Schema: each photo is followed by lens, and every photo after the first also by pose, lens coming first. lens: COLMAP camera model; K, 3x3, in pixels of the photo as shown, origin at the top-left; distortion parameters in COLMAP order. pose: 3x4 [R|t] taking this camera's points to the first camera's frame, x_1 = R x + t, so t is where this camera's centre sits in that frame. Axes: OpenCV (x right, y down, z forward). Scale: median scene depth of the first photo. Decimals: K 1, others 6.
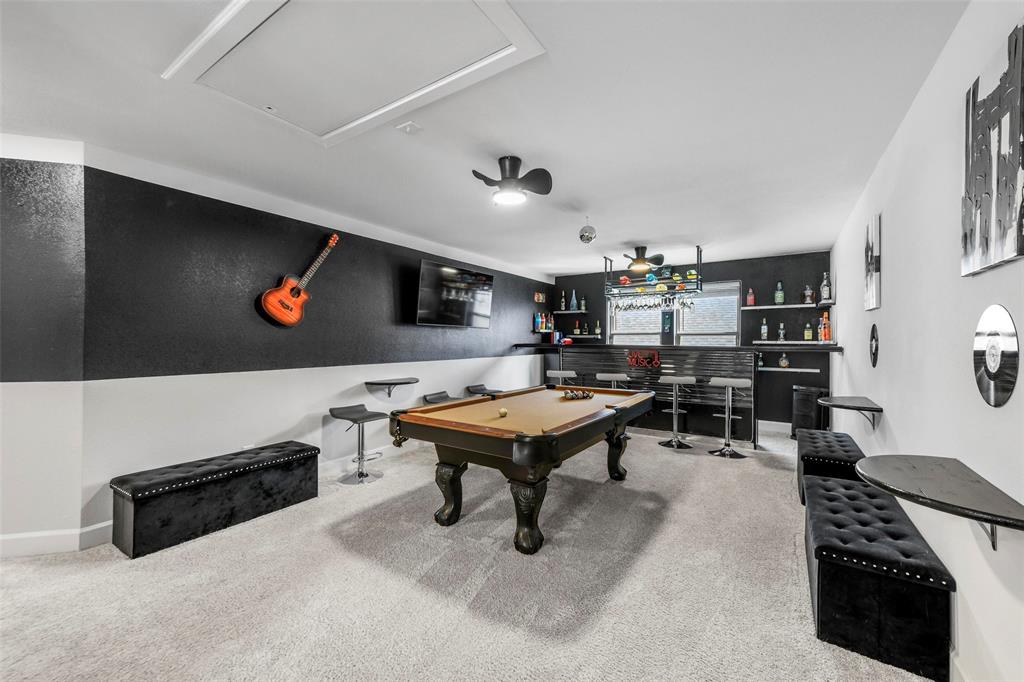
lens RADIAL K [[402.7, 0, 510.8], [0, 402.7, 341.7], [0, 0, 1]] dist [0.014297, 0.000160]
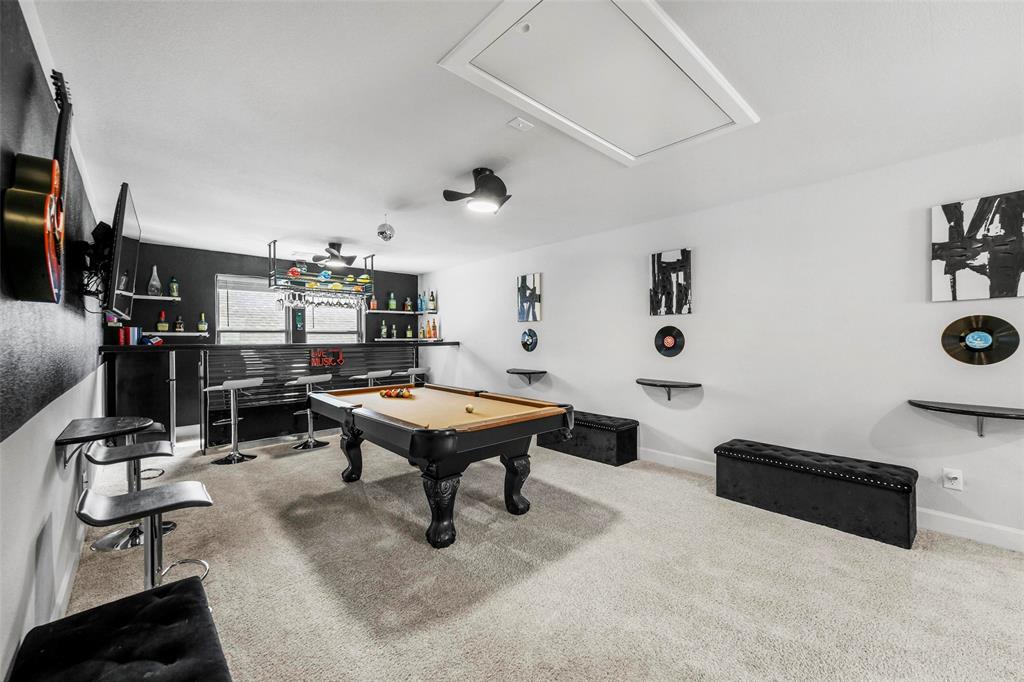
lens RADIAL K [[402.7, 0, 518.6], [0, 402.7, 341.7], [0, 0, 1]] dist [0.014297, 0.000160]
pose [[0.233326, -0.012927, 0.972313, -0.472882], [0.007741, 0.999905, 0.011436, -0.003180], [-0.972368, 0.004858, 0.233403, 0.300657]]
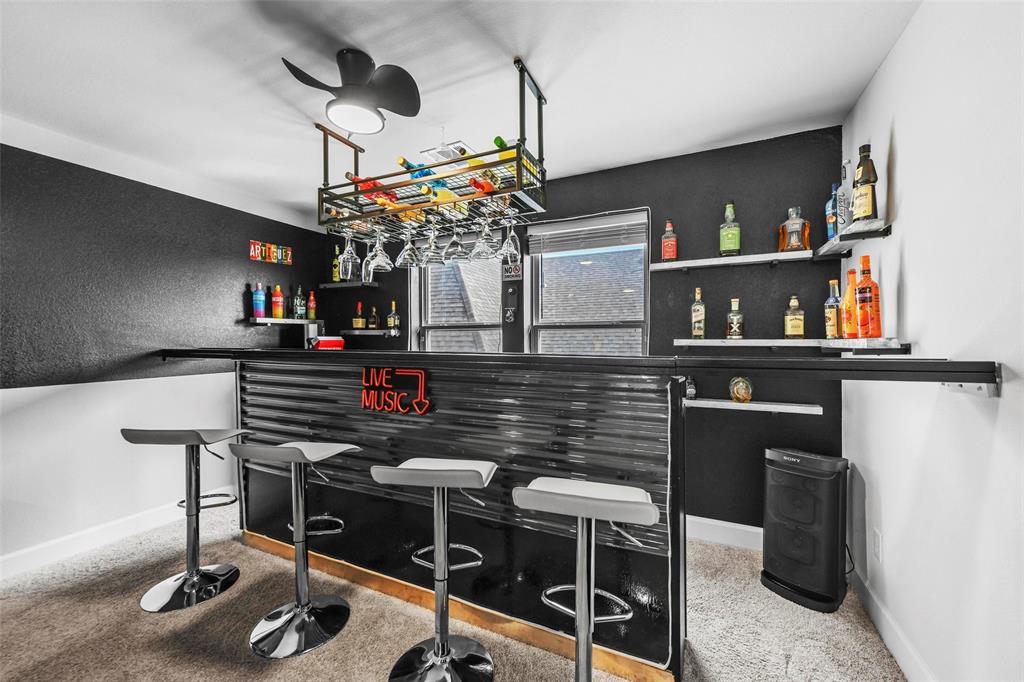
lens RADIAL K [[402.7, 0, 516.5], [0, 402.7, 340.7], [0, 0, 1]] dist [0.014297, 0.000160]
pose [[0.988823, -0.005829, 0.148978, 0.358597], [0.006091, 0.999981, -0.001305, -0.001158], [-0.148968, 0.002198, 0.988840, 0.584319]]
